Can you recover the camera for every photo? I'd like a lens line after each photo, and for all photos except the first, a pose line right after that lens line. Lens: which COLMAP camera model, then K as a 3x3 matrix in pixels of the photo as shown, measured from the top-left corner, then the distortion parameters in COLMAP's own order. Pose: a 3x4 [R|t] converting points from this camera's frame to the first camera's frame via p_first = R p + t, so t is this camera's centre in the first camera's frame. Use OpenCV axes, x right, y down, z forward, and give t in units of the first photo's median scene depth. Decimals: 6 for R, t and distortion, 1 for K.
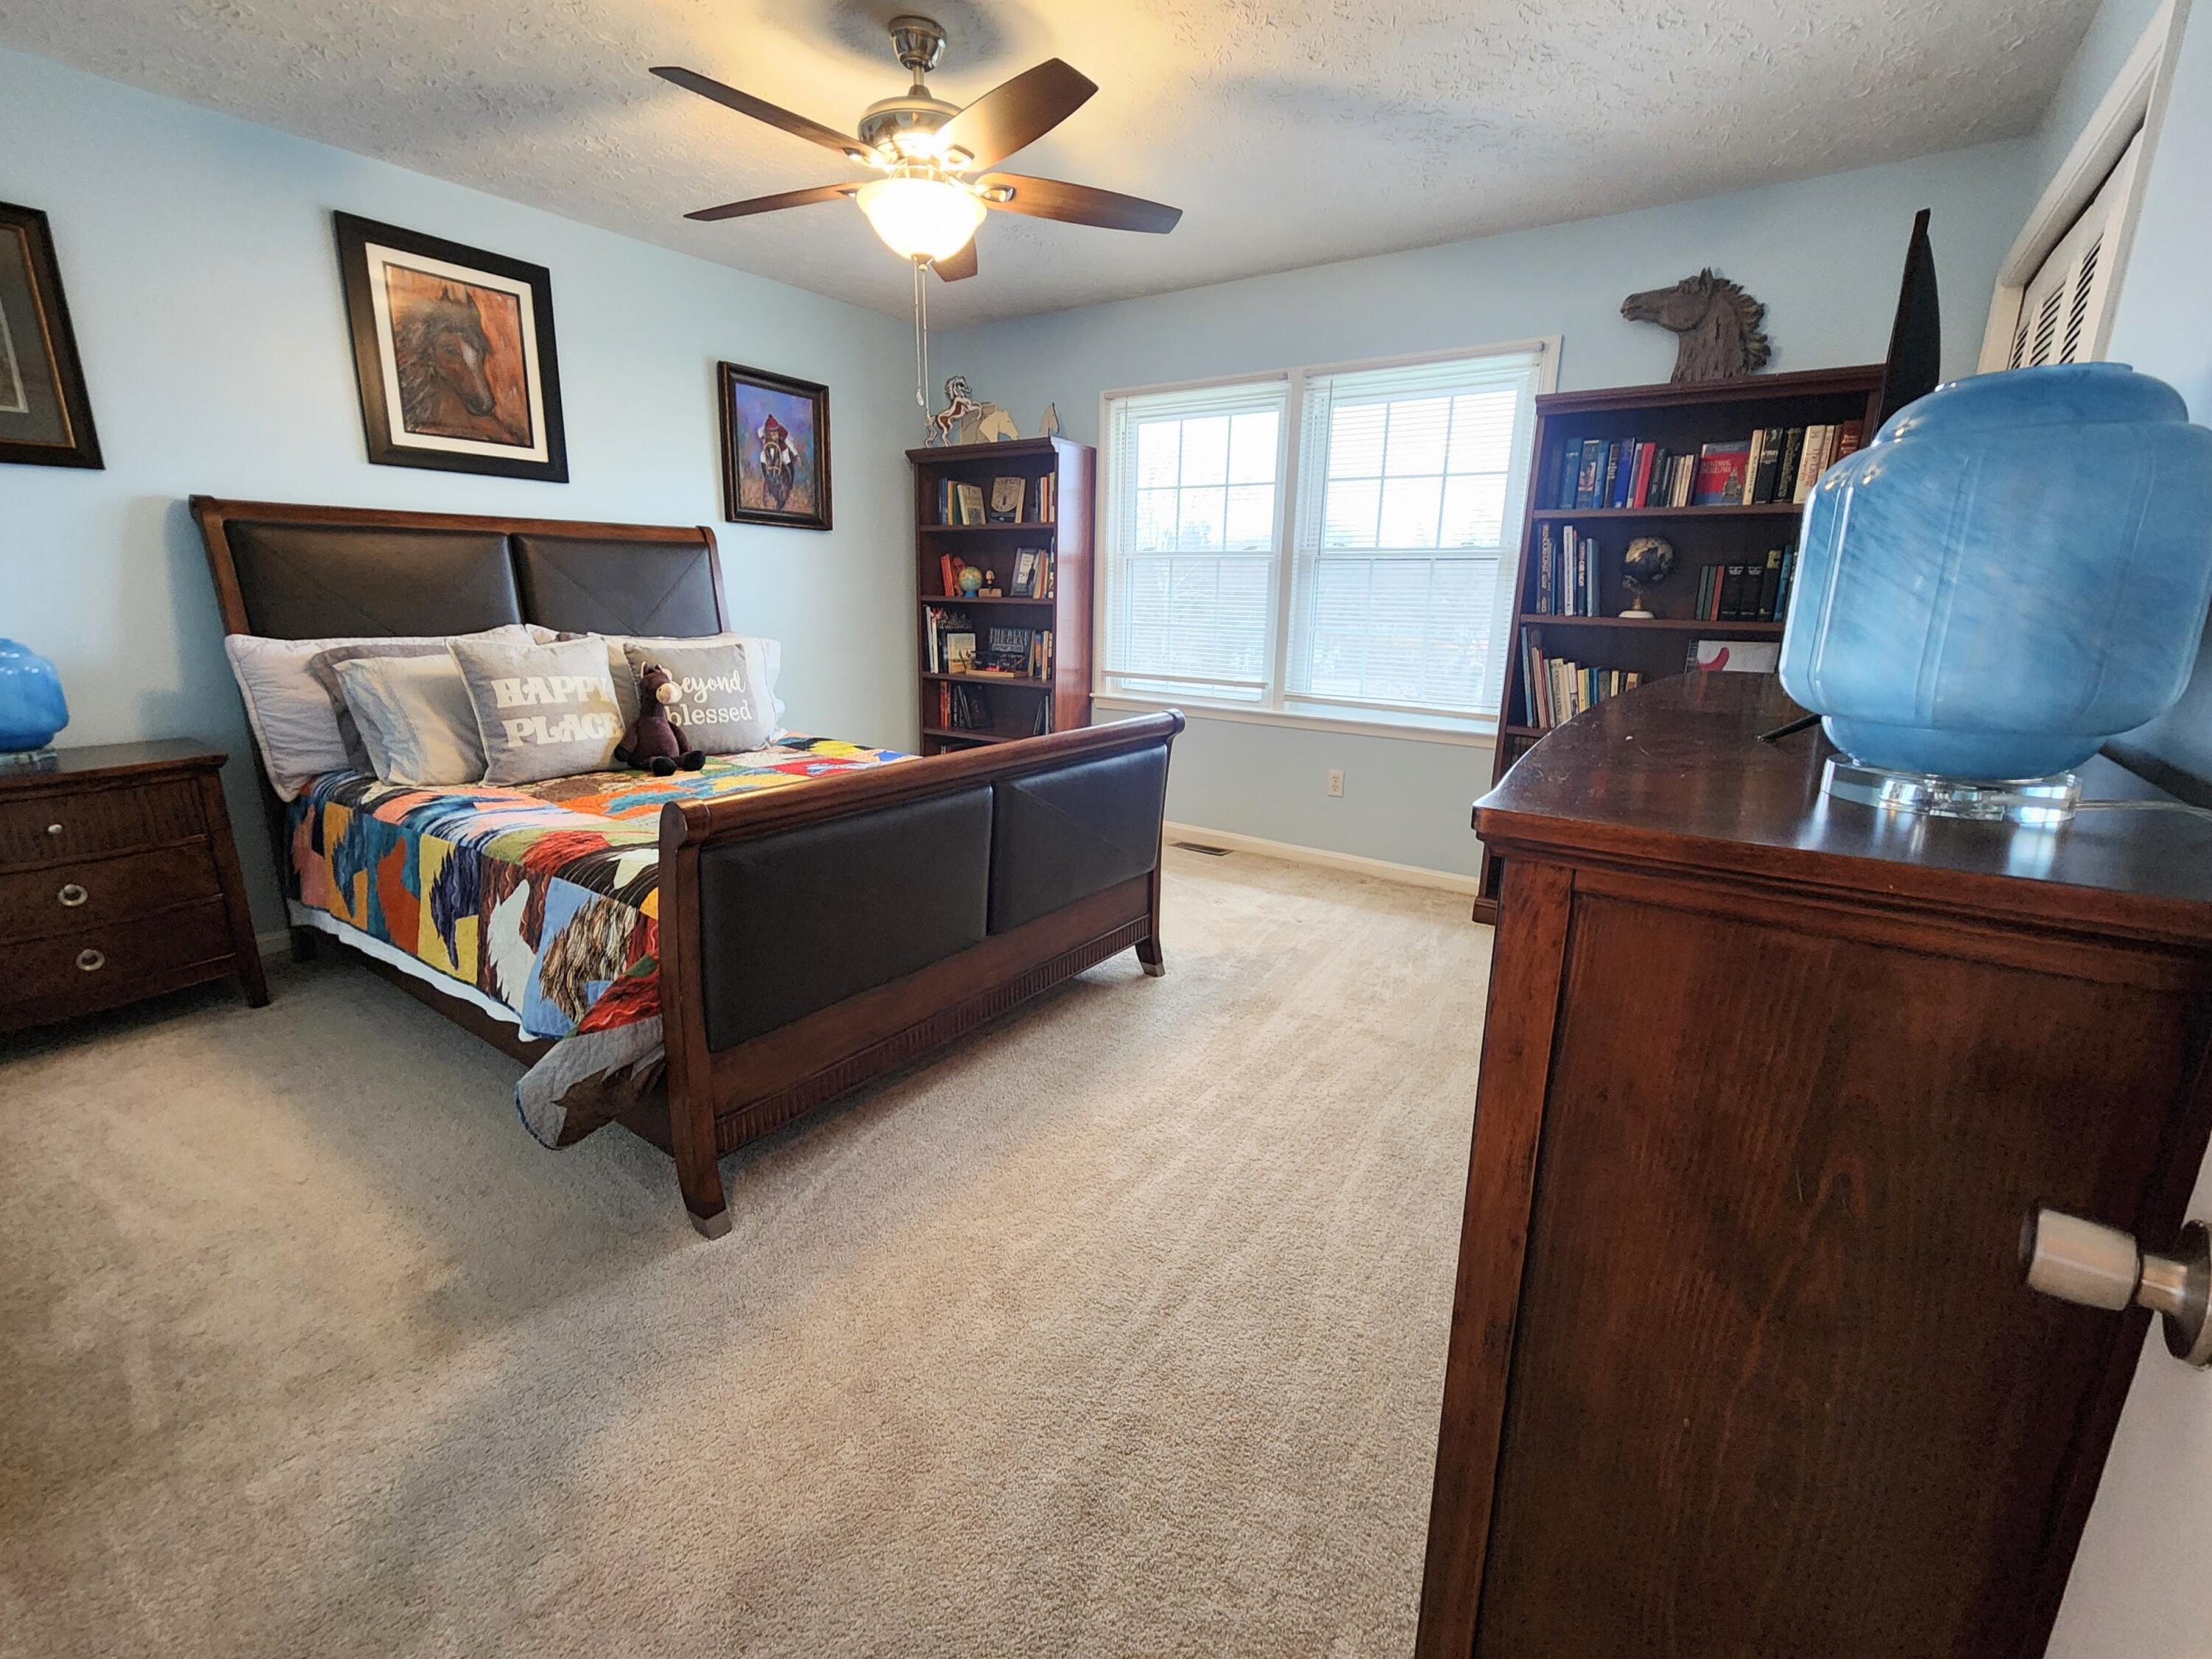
lens RADIAL K [[939.5, 0, 1112.1], [0, 939.5, 826.9], [0, 0, 1]] dist [-0.000034, 0.000215]
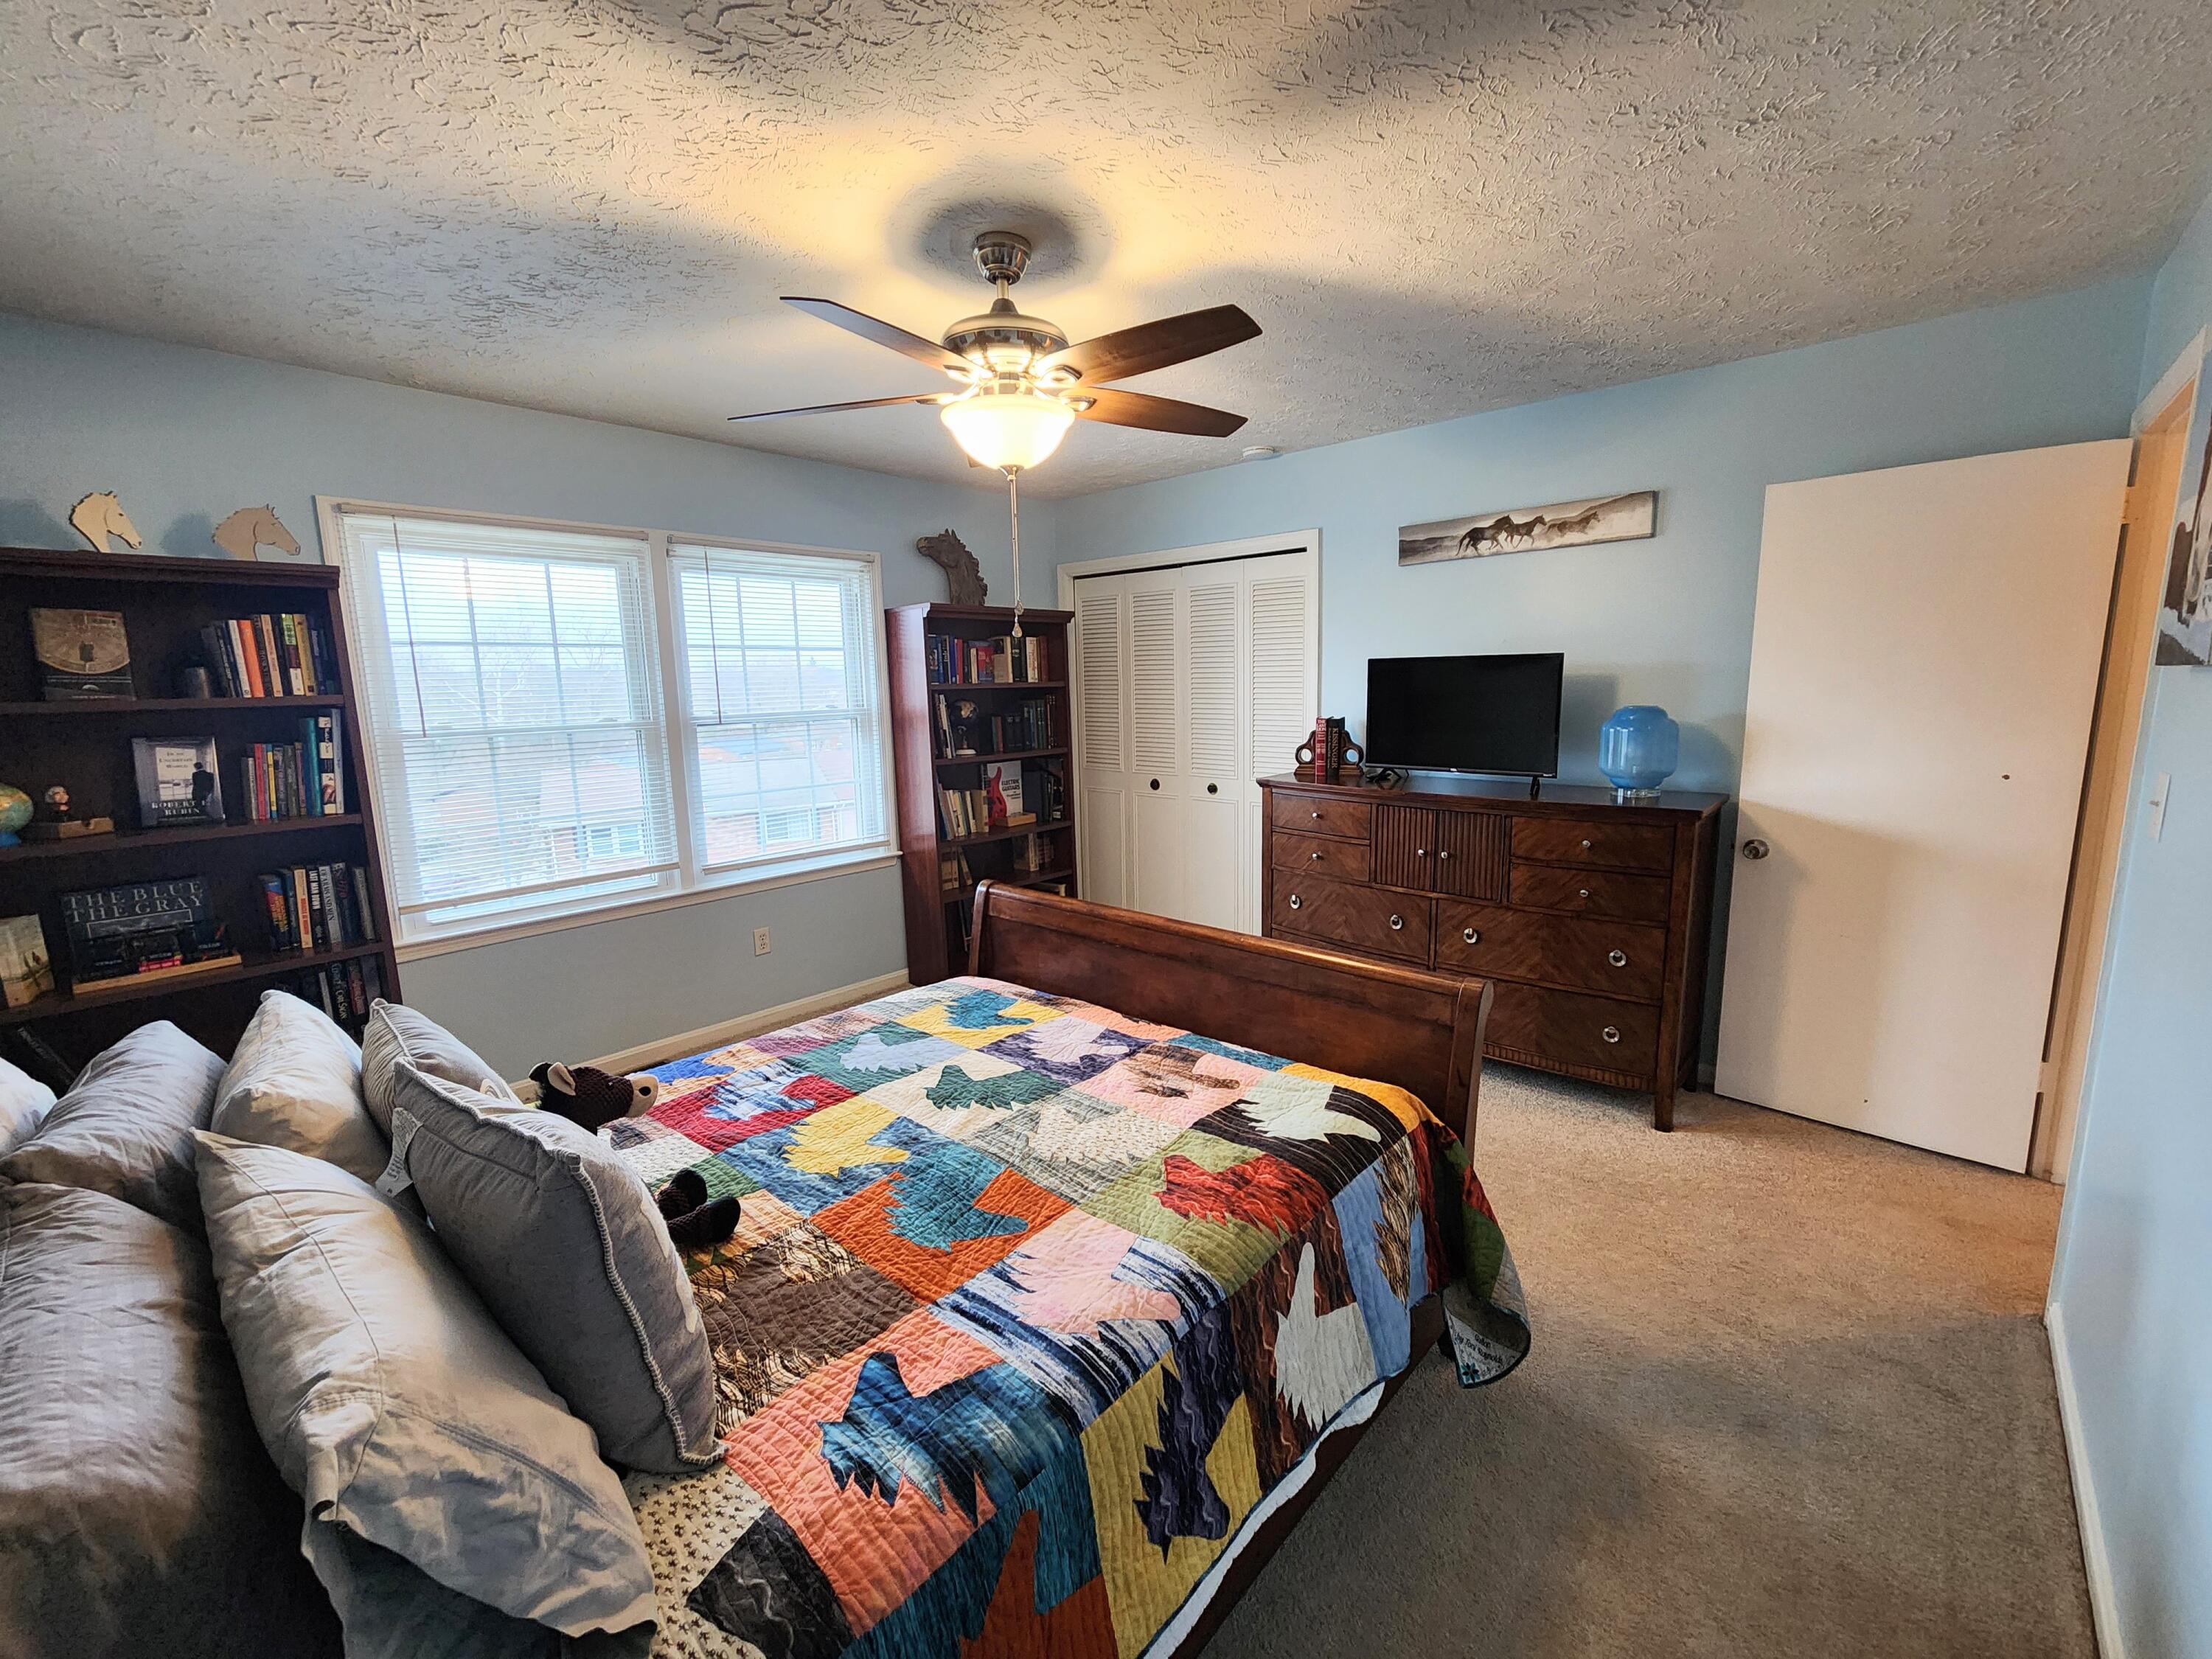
lens RADIAL K [[894.0, 0, 1106.0], [0, 894.0, 829.5], [0, 0, 1]] dist [0.002492, 0.000317]
pose [[0.135685, -0.181853, 0.973920, -0.589264], [0.272141, 0.952040, 0.139853, -0.185237], [-0.952643, 0.246068, 0.178667, 0.433364]]
